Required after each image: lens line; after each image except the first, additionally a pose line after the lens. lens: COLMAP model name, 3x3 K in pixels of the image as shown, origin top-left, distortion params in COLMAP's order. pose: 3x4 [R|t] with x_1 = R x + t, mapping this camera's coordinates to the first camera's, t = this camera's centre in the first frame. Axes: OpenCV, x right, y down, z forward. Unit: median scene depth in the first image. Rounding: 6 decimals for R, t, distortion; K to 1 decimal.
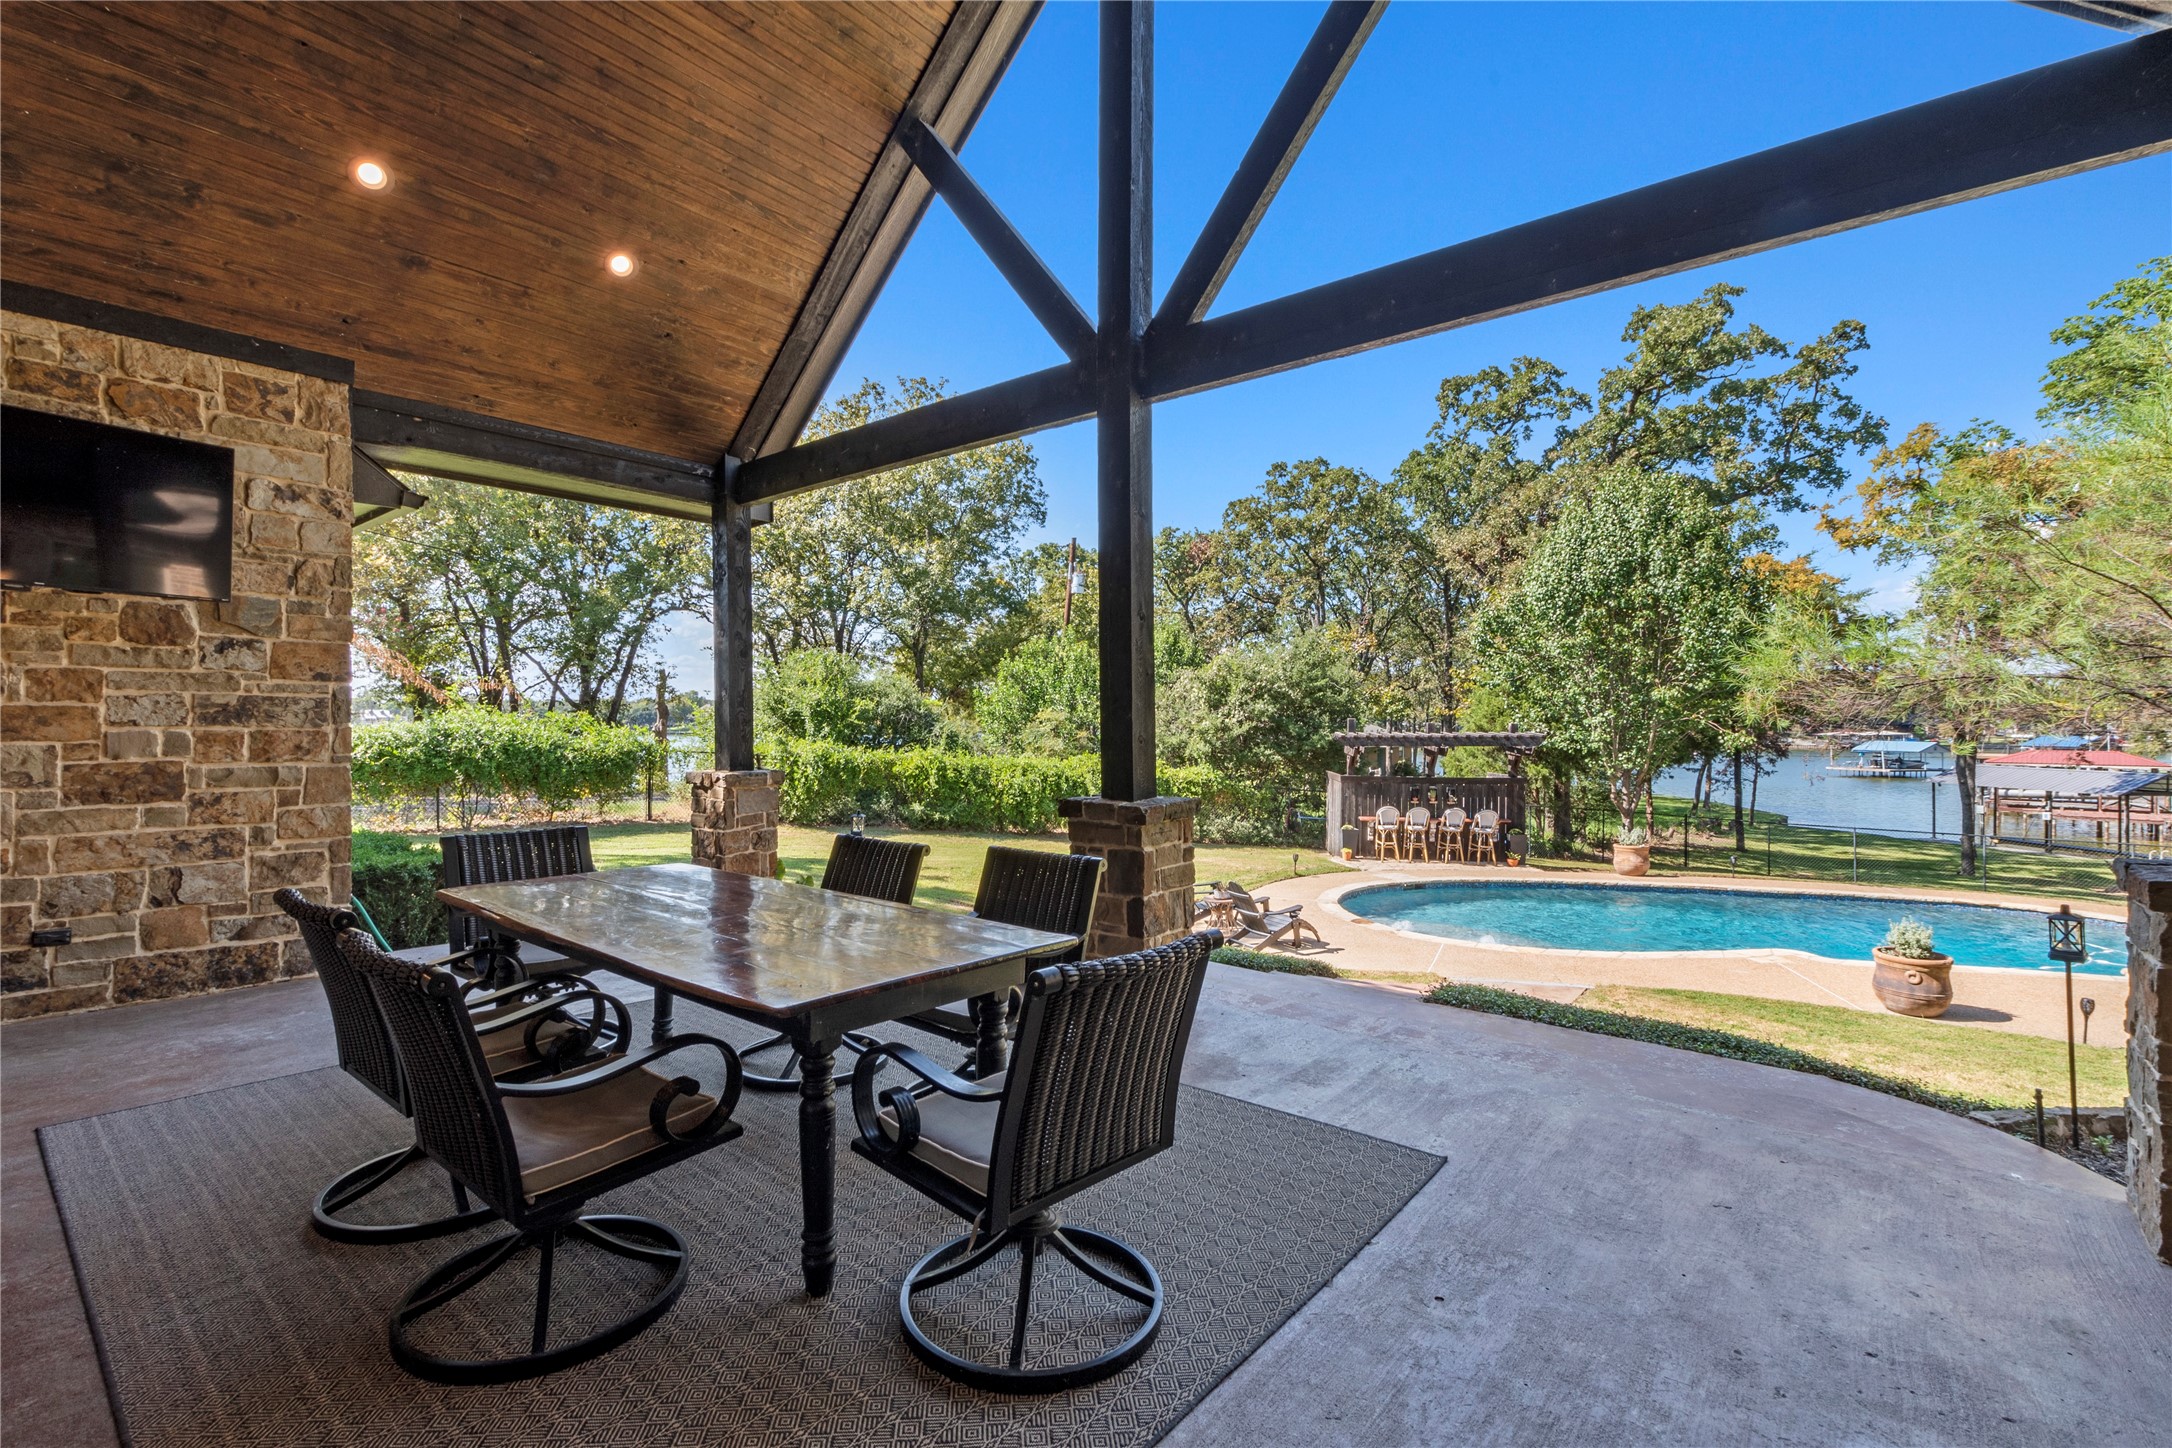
lens RADIAL K [[966.7, 0, 1054.9], [0, 966.7, 736.2], [0, 0, 1]] dist [0.014067, -0.004083]
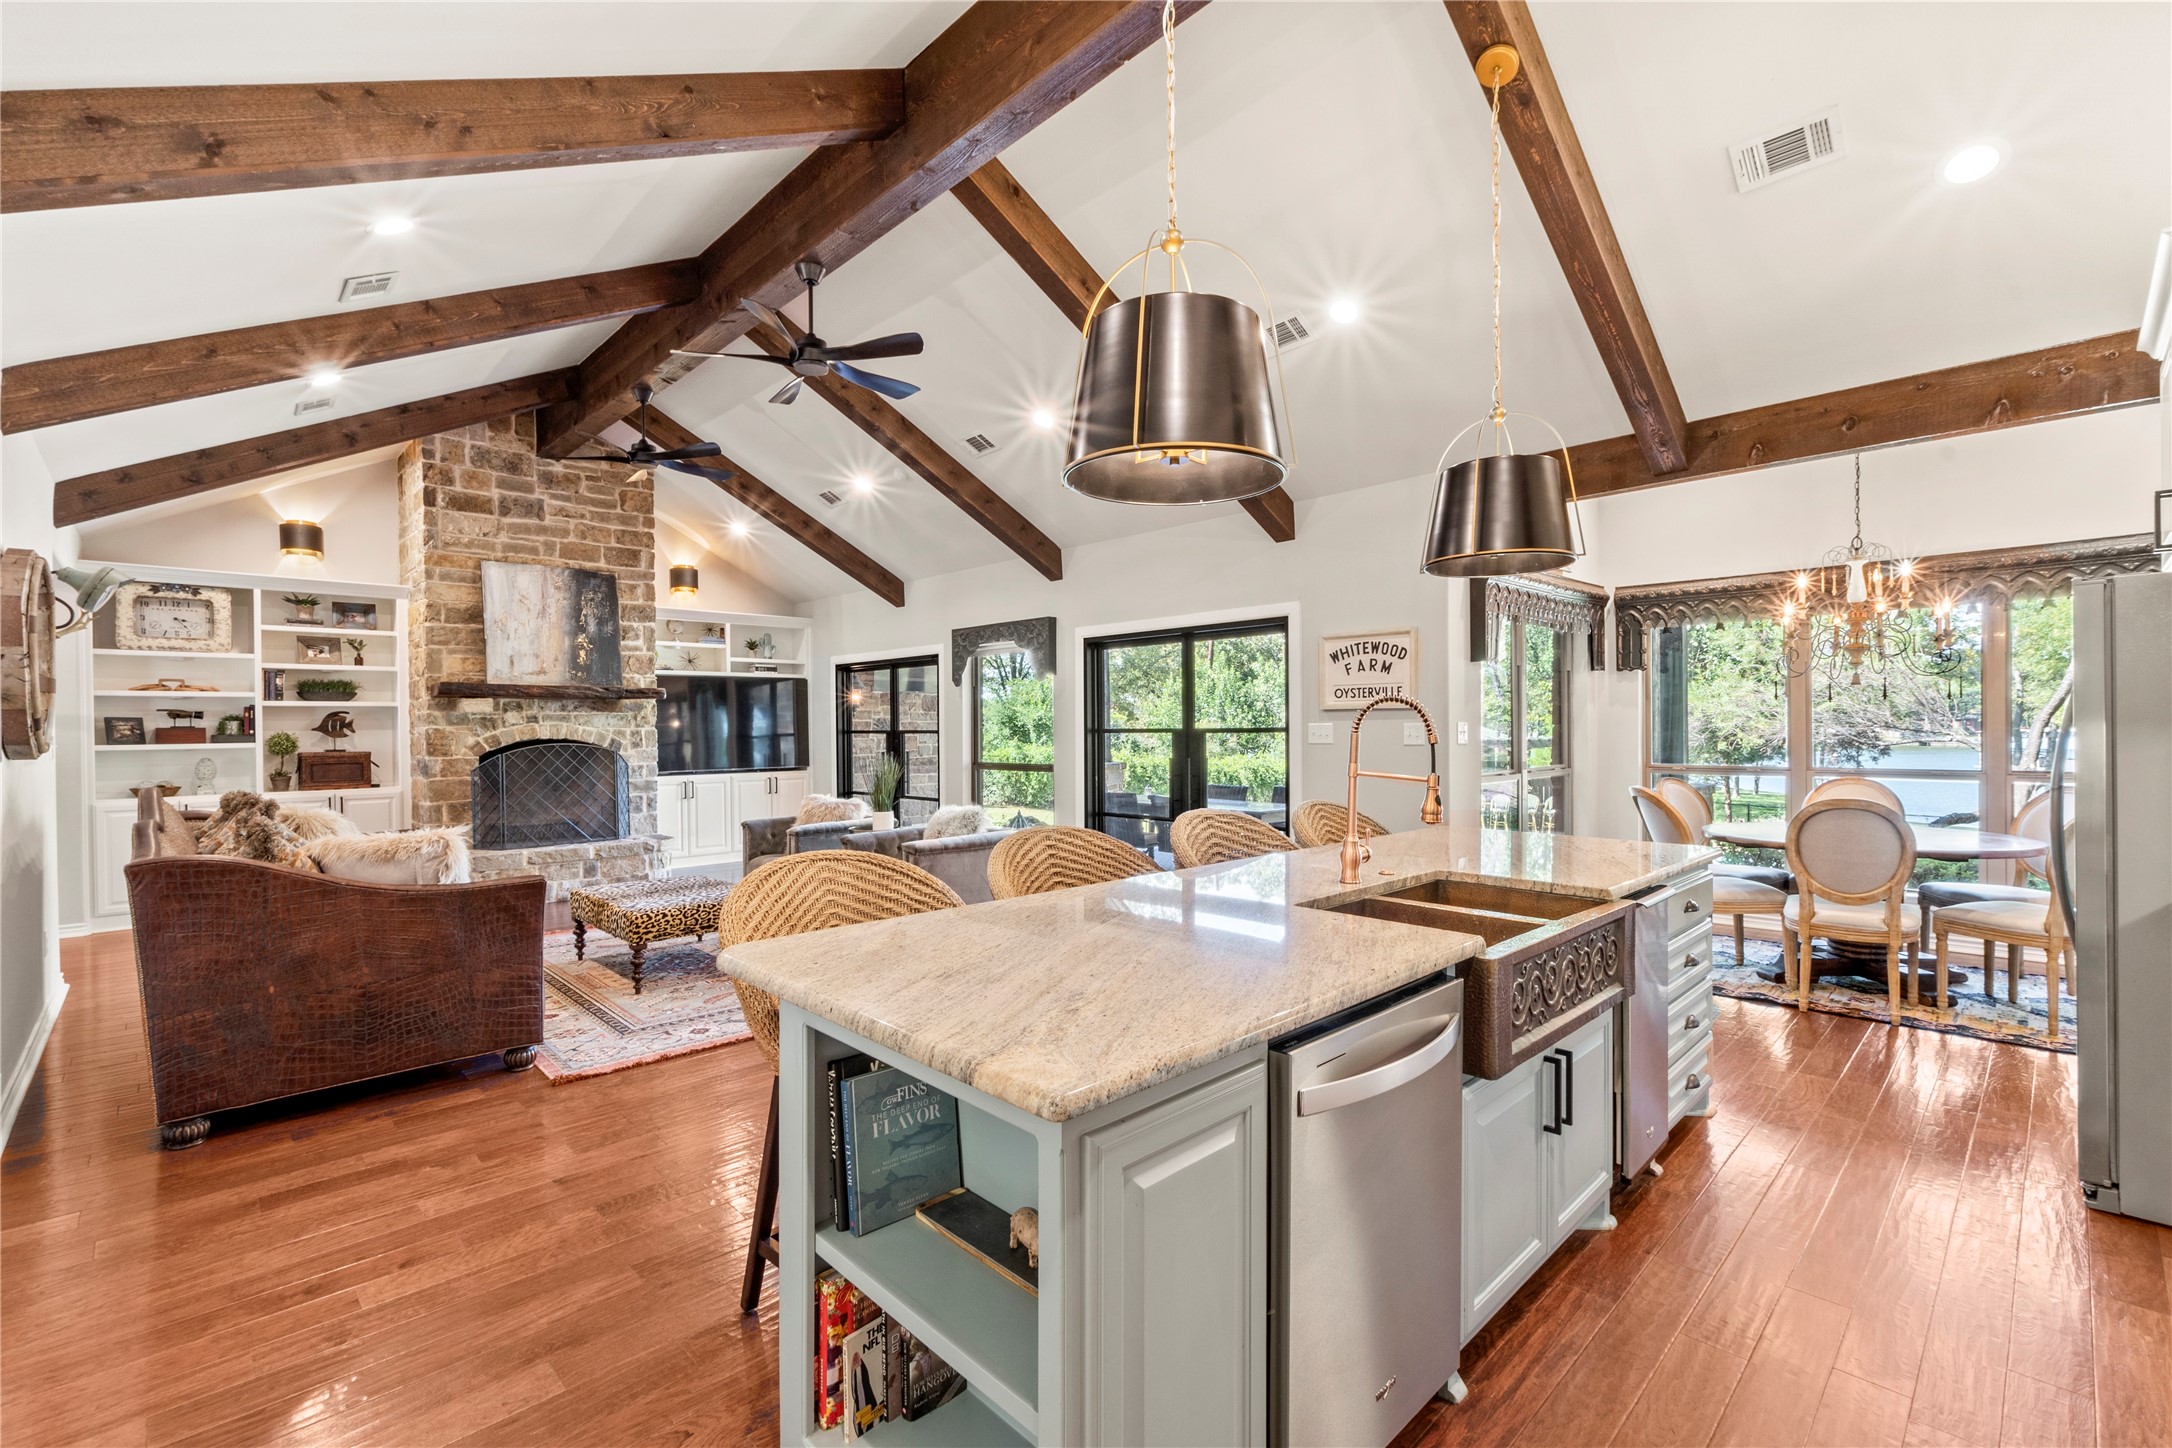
lens RADIAL K [[966.7, 0, 1072.6], [0, 966.7, 733.5], [0, 0, 1]] dist [0.014067, -0.004083]
pose [[0.993216, -0.006570, -0.116095, -0.037988], [0.006184, 0.999974, -0.003683, -0.005801], [0.116116, 0.002940, 0.993231, -0.271755]]
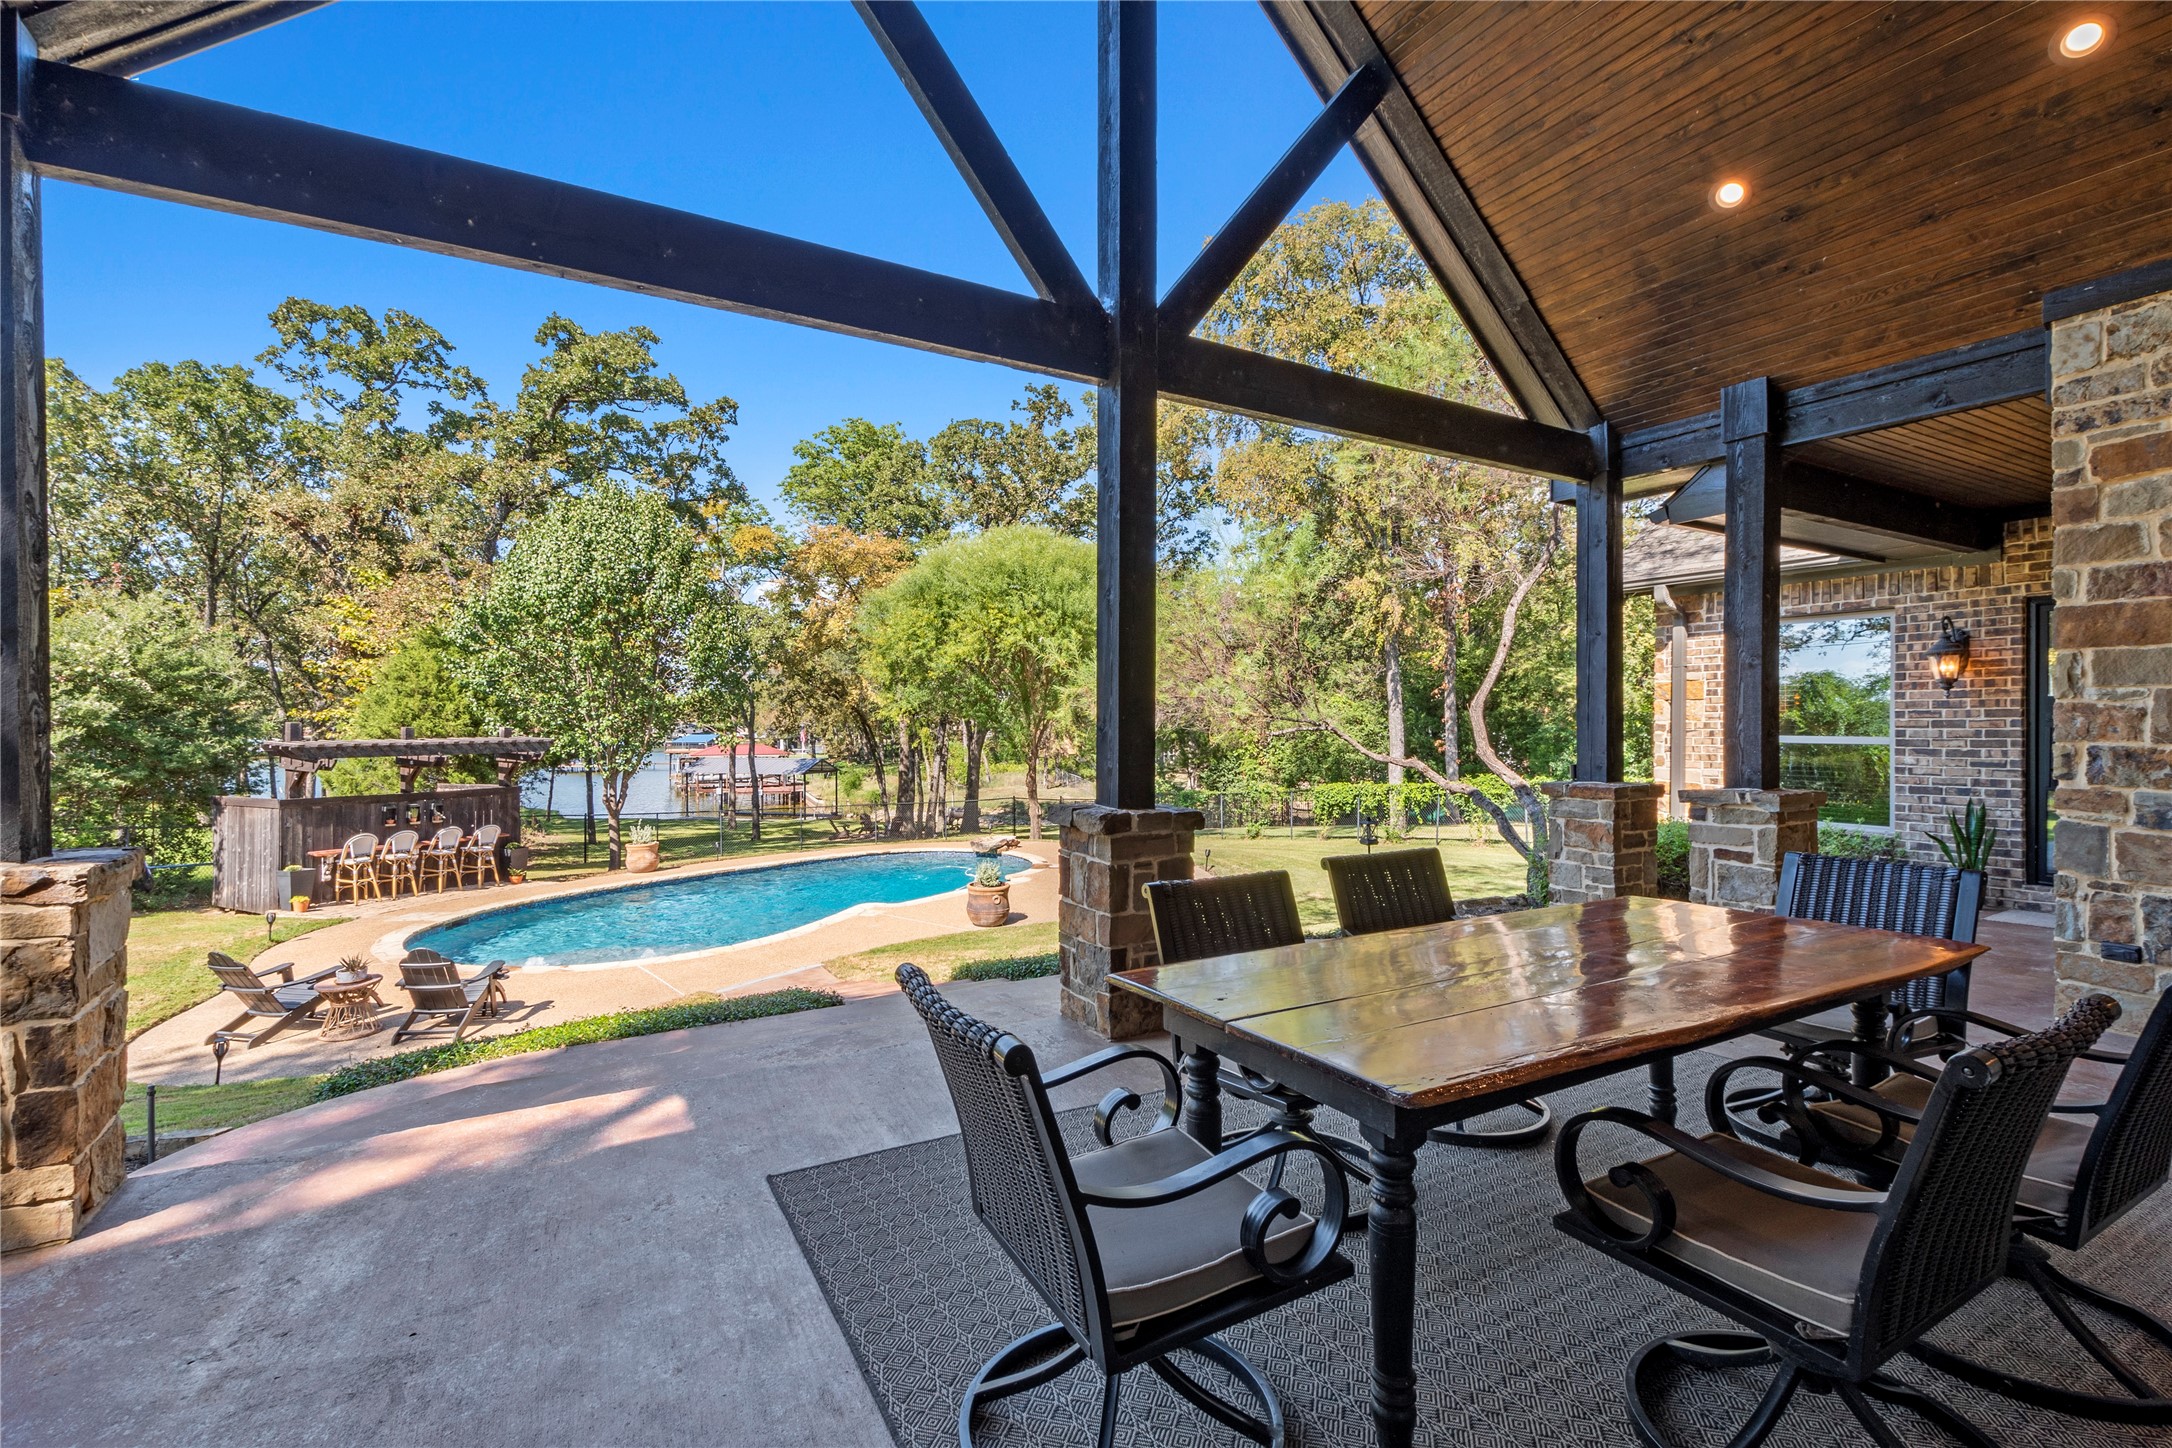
lens RADIAL K [[966.7, 0, 1091.0], [0, 966.7, 729.5], [0, 0, 1]] dist [0.014067, -0.004083]
pose [[0.347155, -0.008589, 0.937768, -0.163326], [0.018363, 0.999829, 0.002359, -0.002697], [-0.937628, 0.016401, 0.347253, 0.140809]]
